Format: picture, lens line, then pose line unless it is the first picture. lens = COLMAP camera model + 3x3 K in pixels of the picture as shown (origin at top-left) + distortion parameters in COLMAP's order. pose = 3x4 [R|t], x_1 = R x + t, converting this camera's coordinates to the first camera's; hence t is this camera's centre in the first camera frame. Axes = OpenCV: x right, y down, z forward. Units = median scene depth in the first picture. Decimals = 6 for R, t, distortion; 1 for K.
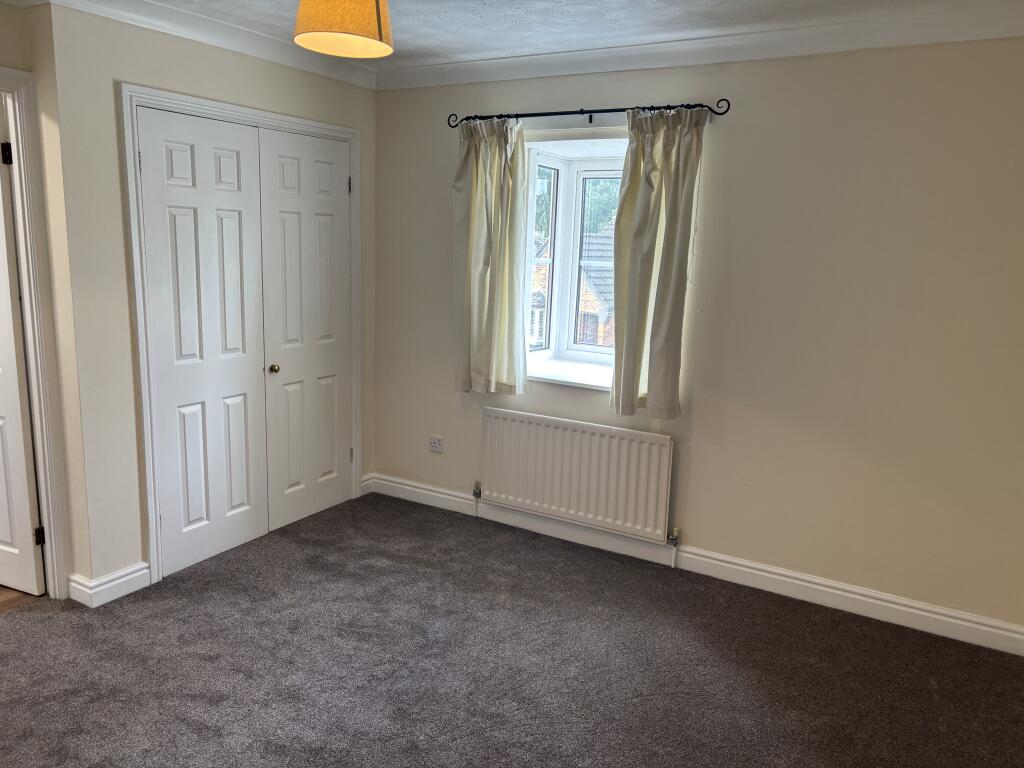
lens RADIAL K [[781.4, 0, 512.0], [0, 781.4, 384.0], [0, 0, 1]] dist [0.182837, -0.228996]
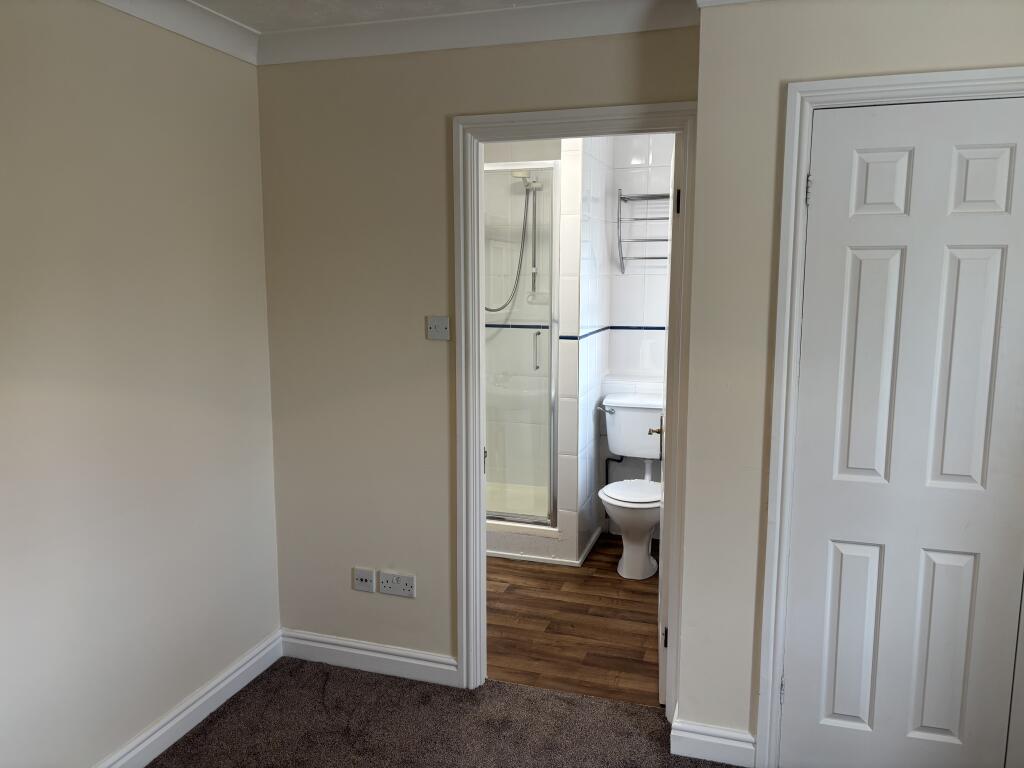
lens RADIAL K [[781.4, 0, 512.0], [0, 781.4, 384.0], [0, 0, 1]] dist [0.182837, -0.228996]
pose [[0.224098, 0.110833, -0.968244, 0.162808], [-0.170979, 0.982574, 0.072900, -0.102916], [0.959451, 0.149213, 0.239143, 0.547384]]
